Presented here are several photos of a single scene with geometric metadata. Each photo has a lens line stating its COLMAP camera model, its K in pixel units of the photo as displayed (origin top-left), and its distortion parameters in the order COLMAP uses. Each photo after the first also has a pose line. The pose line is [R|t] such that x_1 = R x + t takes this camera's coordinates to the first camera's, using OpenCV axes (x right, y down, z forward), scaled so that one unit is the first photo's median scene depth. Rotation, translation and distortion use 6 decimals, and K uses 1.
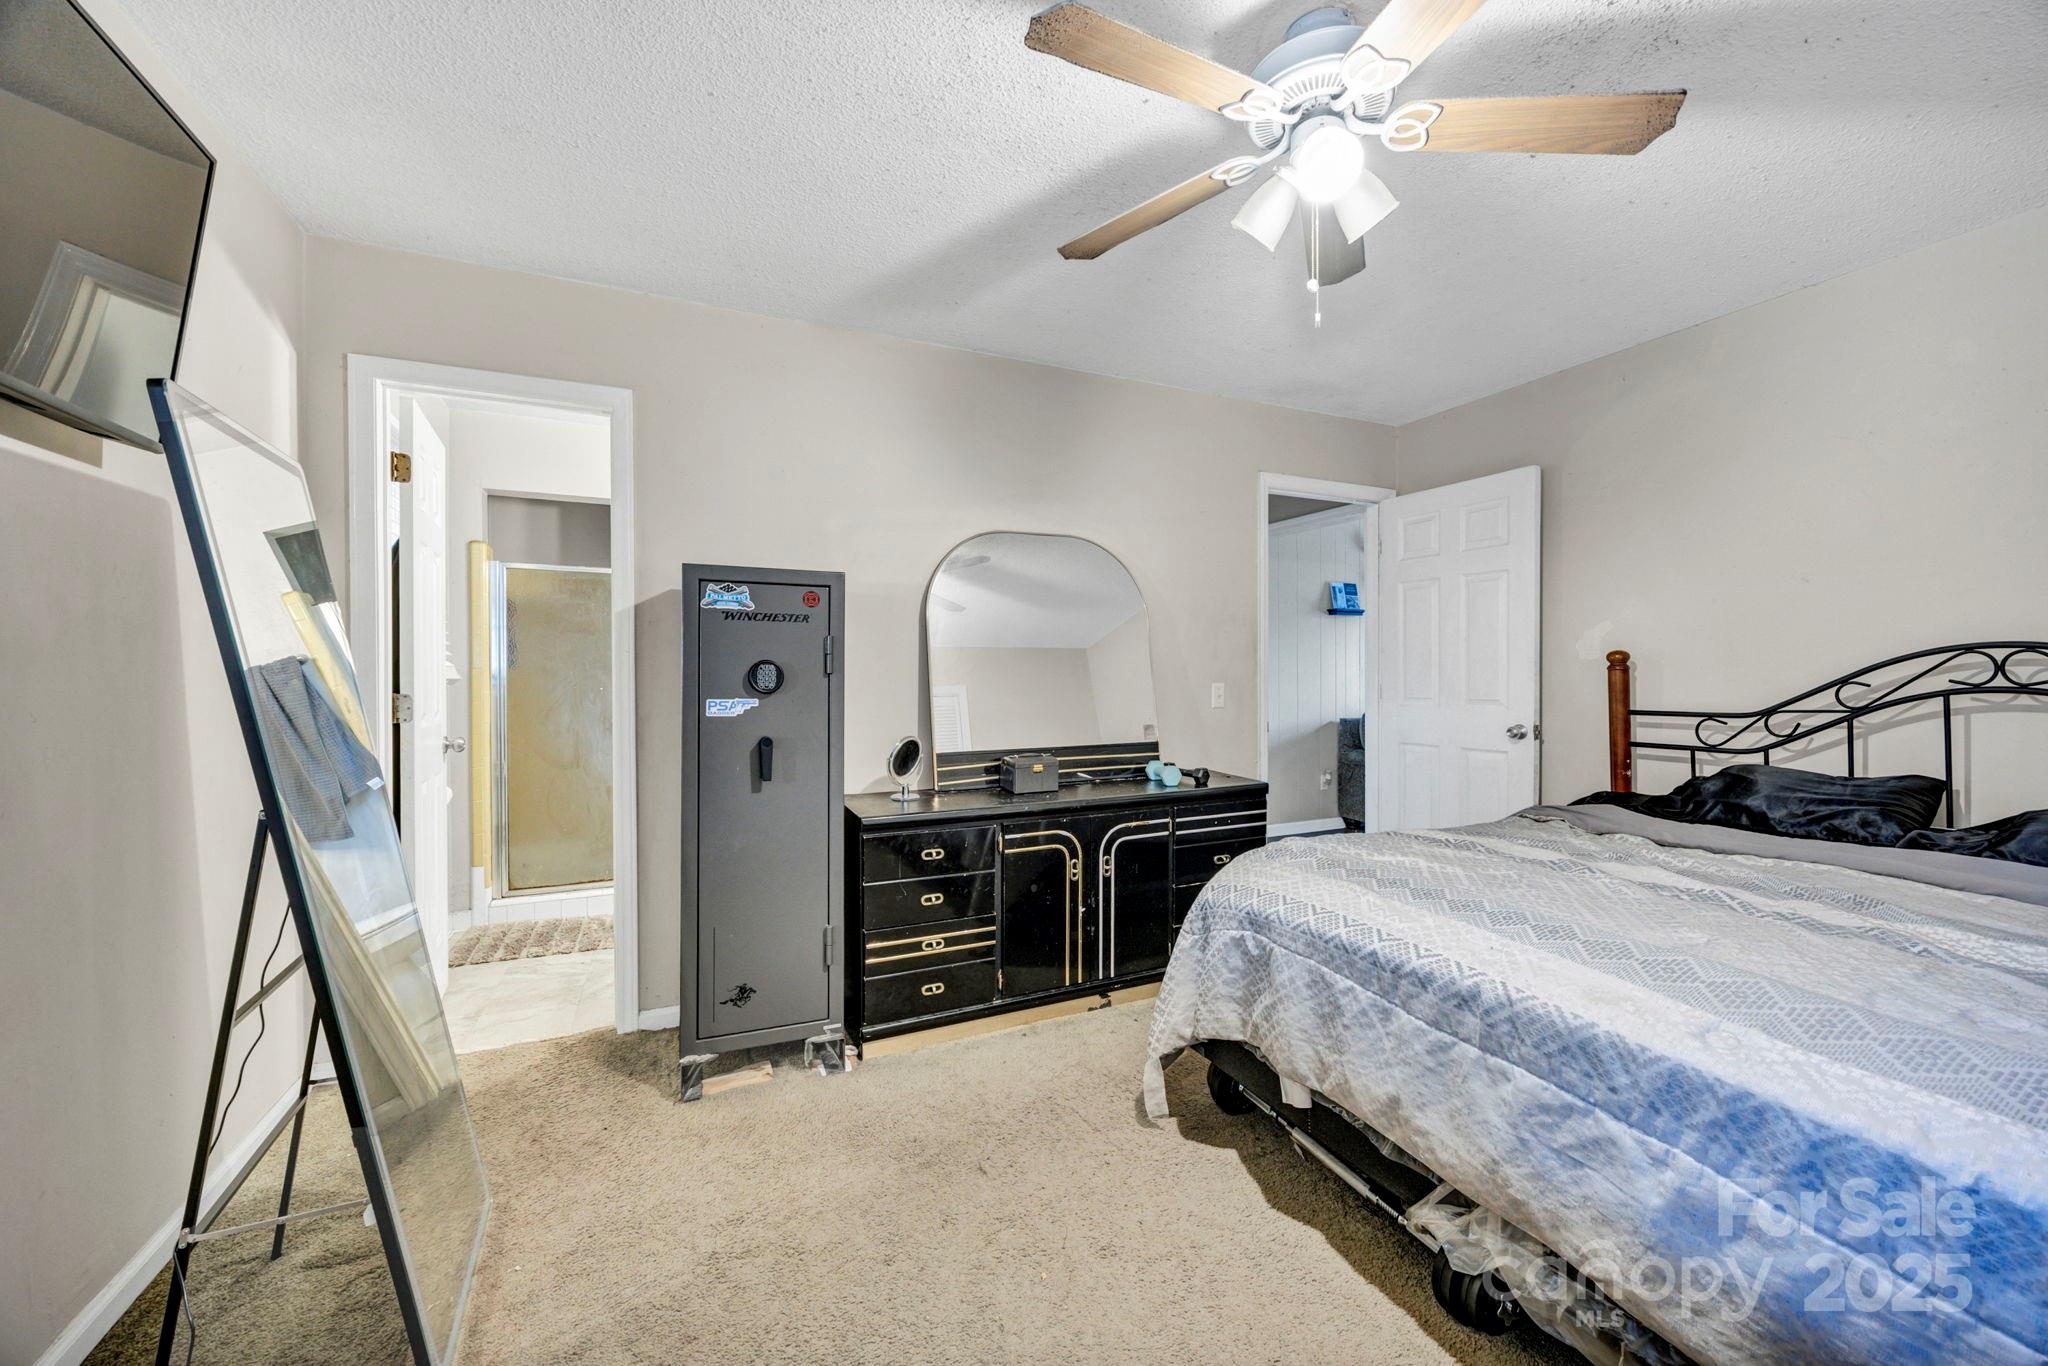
lens RADIAL K [[802.9, 0, 1034.7], [0, 802.9, 671.2], [0, 0, 1]] dist [-0.003176, 0.000000]
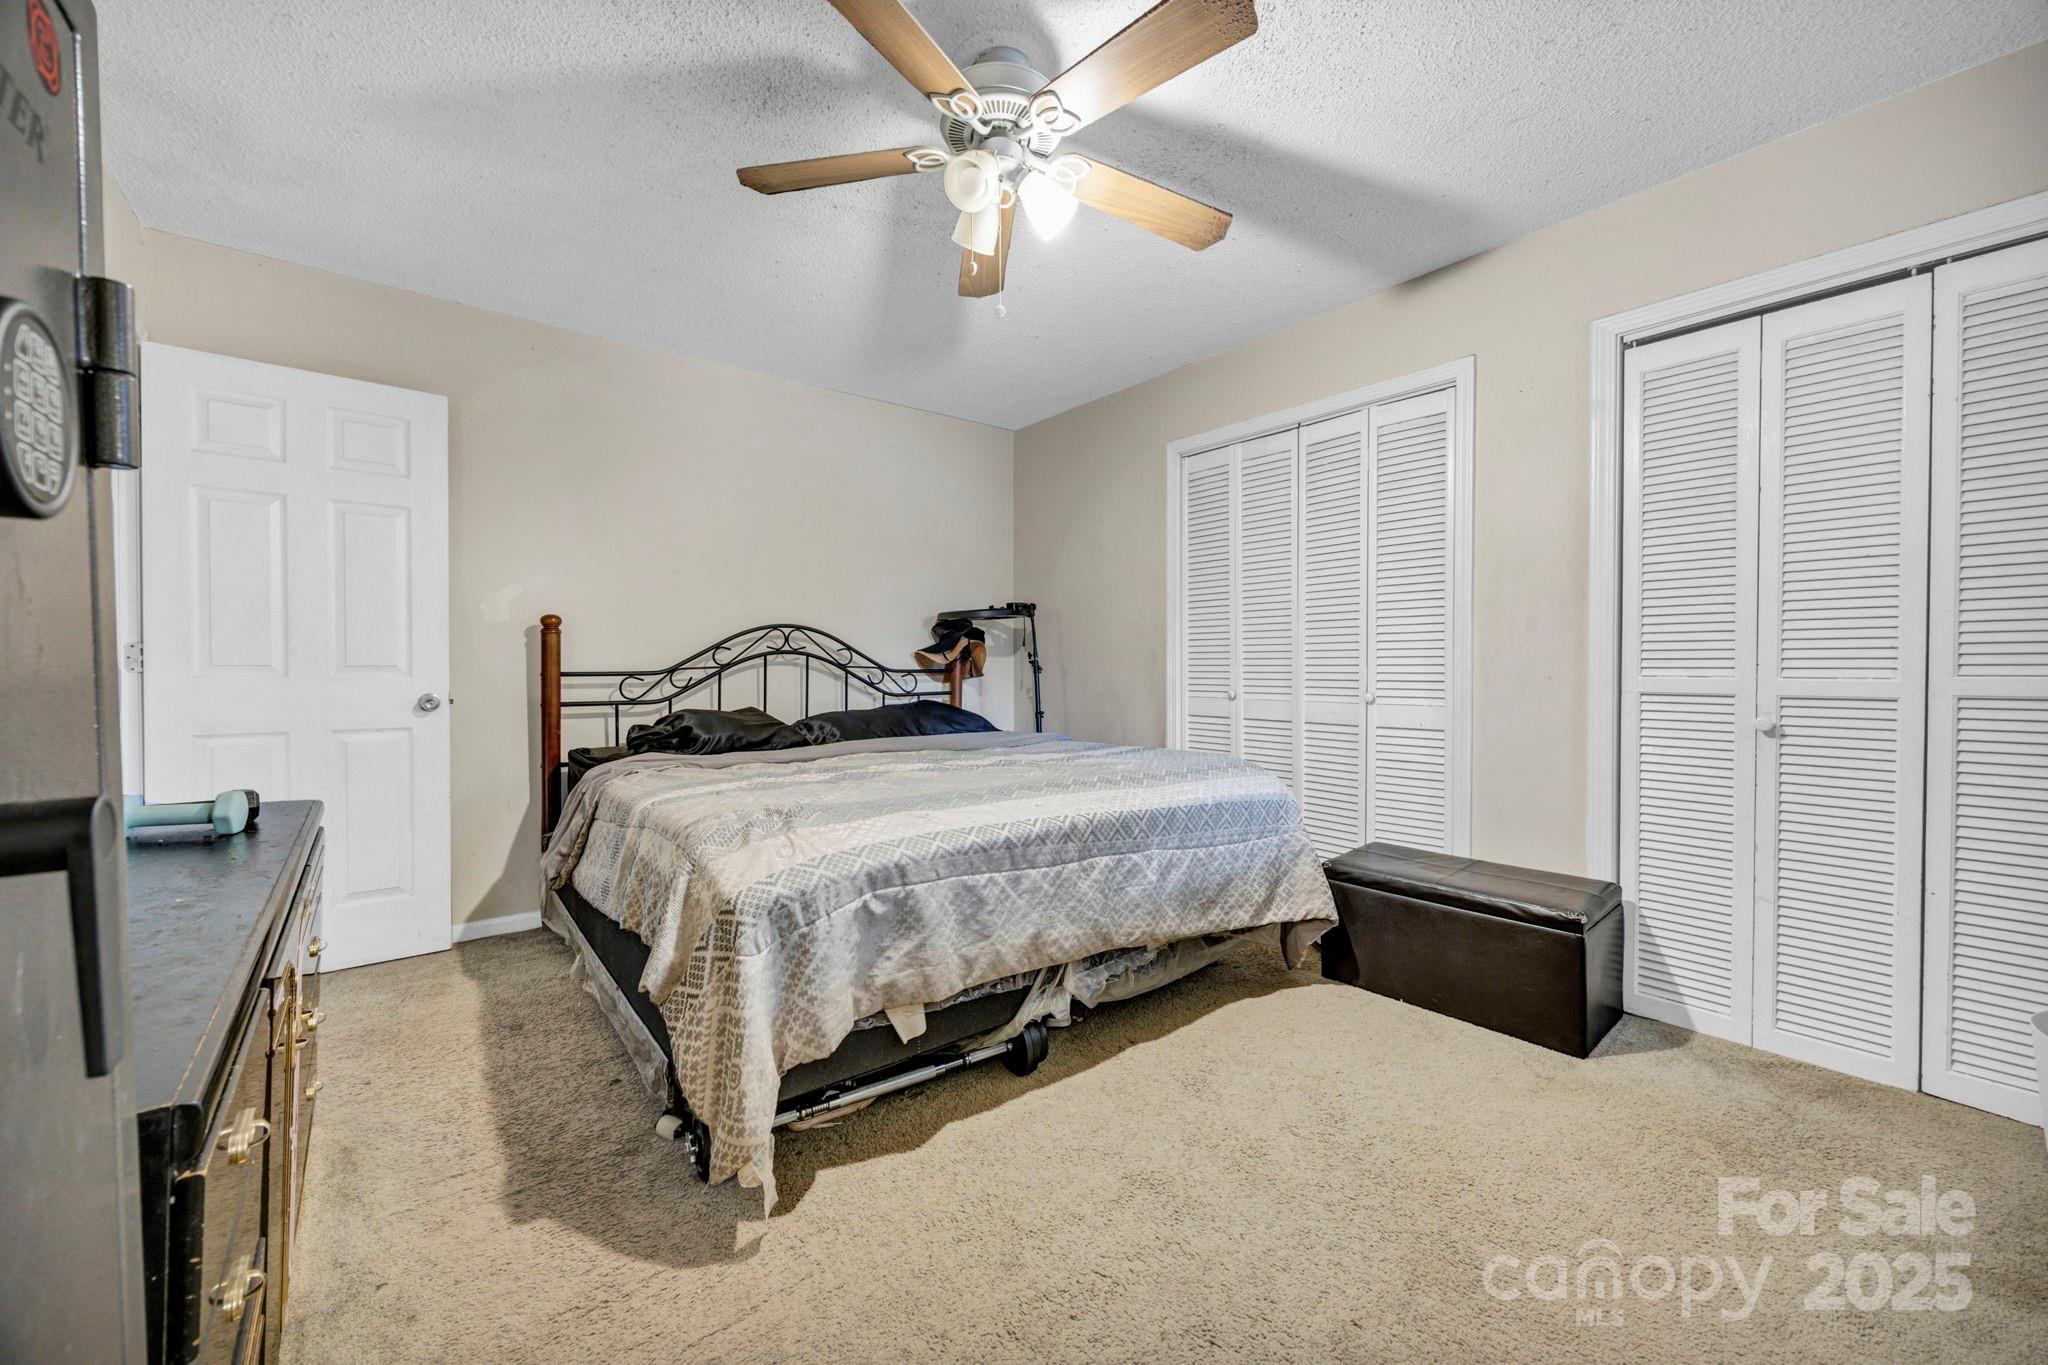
lens RADIAL K [[802.9, 0, 1013.7], [0, 802.9, 675.5], [0, 0, 1]] dist [-0.003176, 0.000000]
pose [[-0.258939, -0.003423, 0.965888, -0.585843], [-0.002906, 0.999992, 0.002765, 0.066787], [-0.965889, -0.002091, -0.258947, 0.968023]]
